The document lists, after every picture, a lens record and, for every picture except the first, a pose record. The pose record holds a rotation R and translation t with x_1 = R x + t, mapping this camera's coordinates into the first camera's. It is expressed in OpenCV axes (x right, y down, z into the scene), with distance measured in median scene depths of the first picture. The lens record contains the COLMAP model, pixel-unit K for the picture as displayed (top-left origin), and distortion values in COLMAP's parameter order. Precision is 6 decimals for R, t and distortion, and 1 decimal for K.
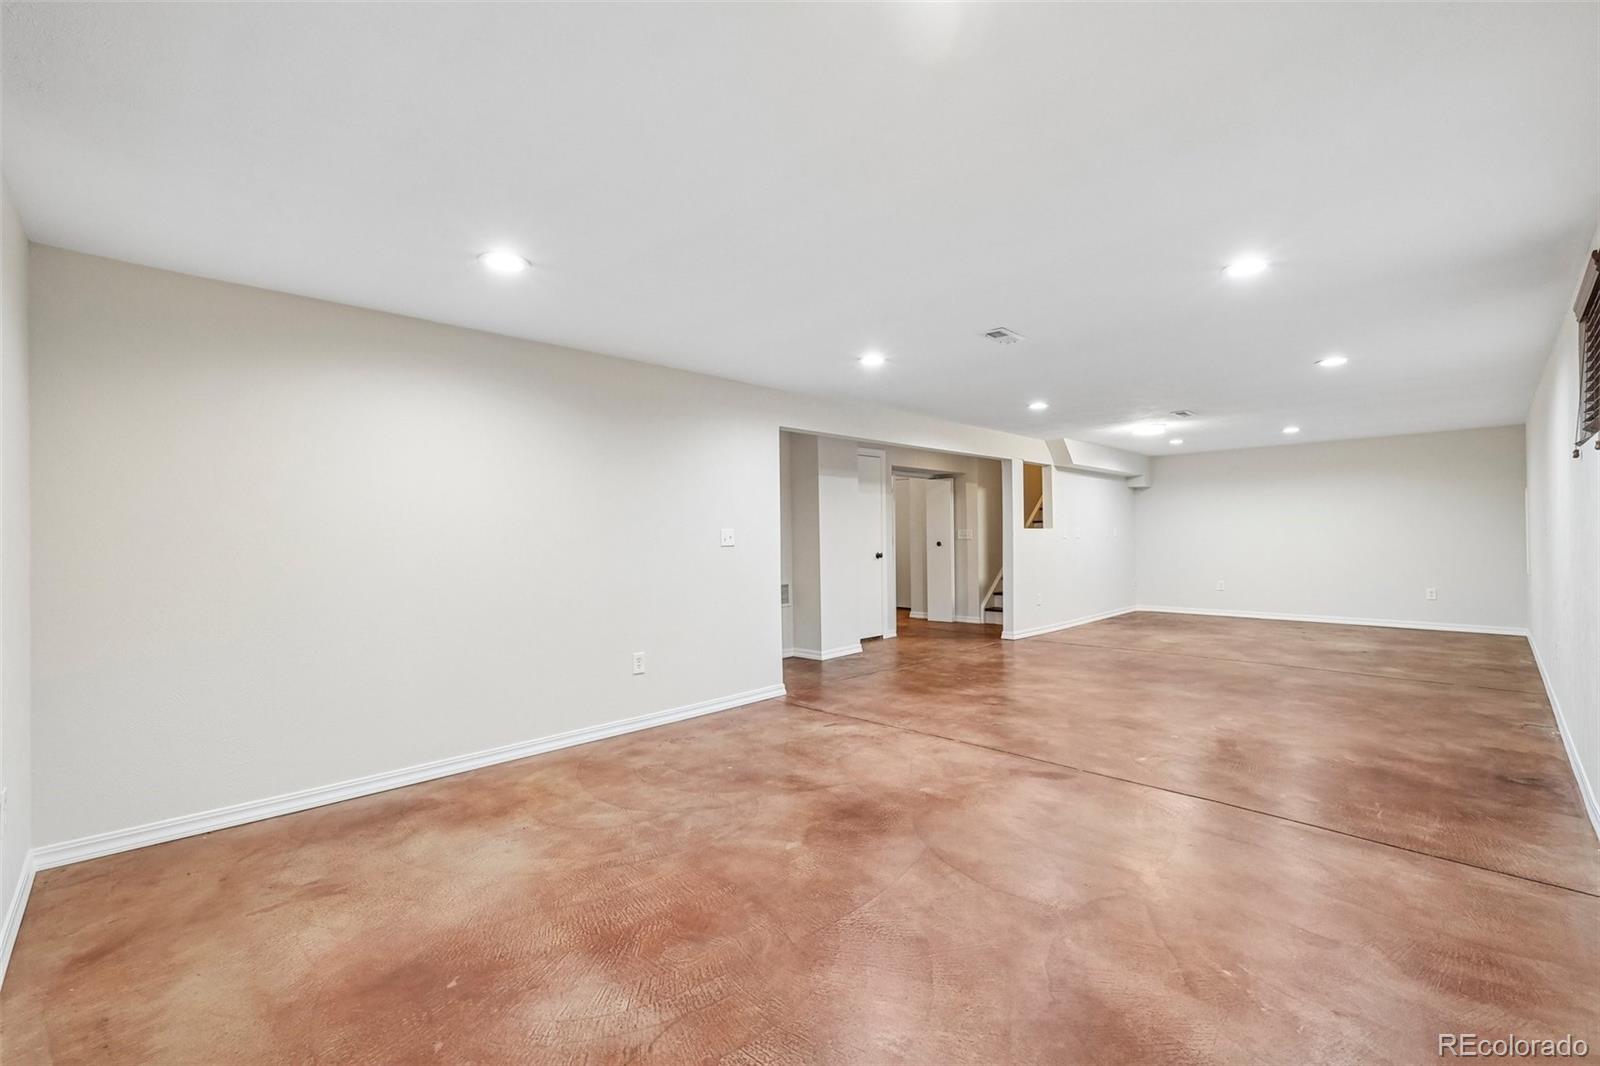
lens RADIAL K [[680.0, 0, 804.7], [0, 680.0, 534.6], [0, 0, 1]] dist [-0.000978, 0.000107]
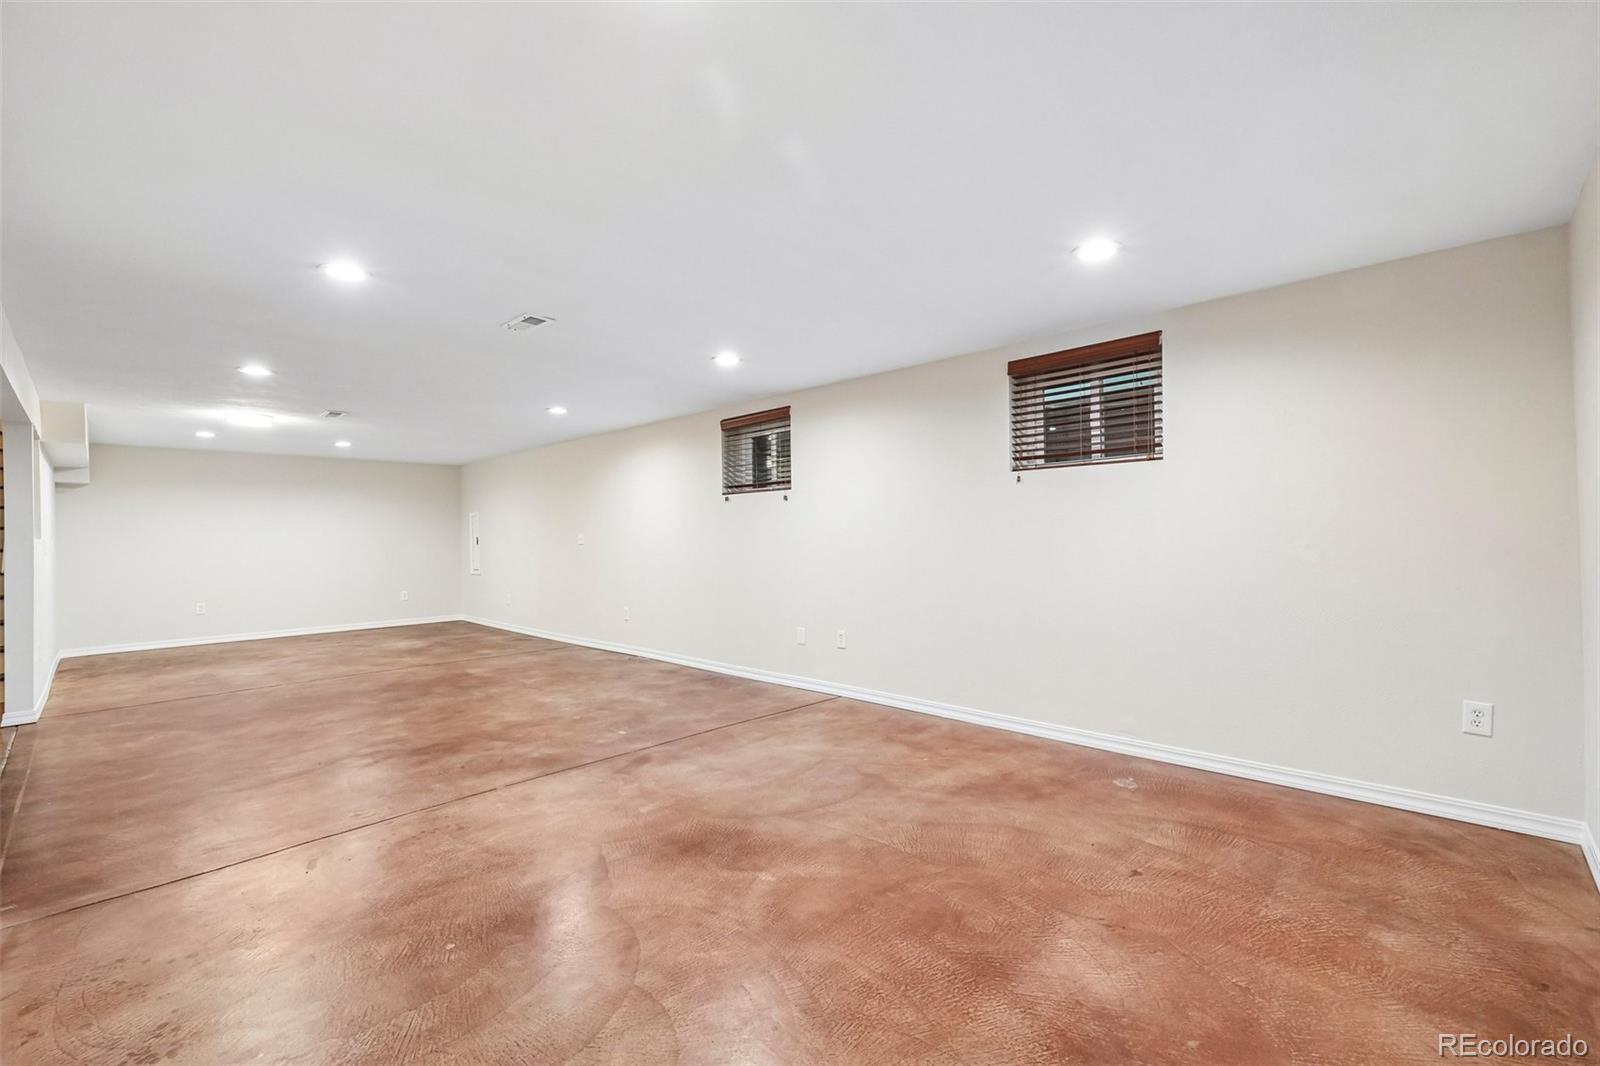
lens RADIAL K [[680.0, 0, 804.7], [0, 680.0, 534.6], [0, 0, 1]] dist [-0.000978, 0.000107]
pose [[-0.027404, 0.016470, 0.999489, -0.813400], [0.010943, 0.999809, -0.016176, 0.014854], [-0.999565, 0.010494, -0.027579, 0.847253]]
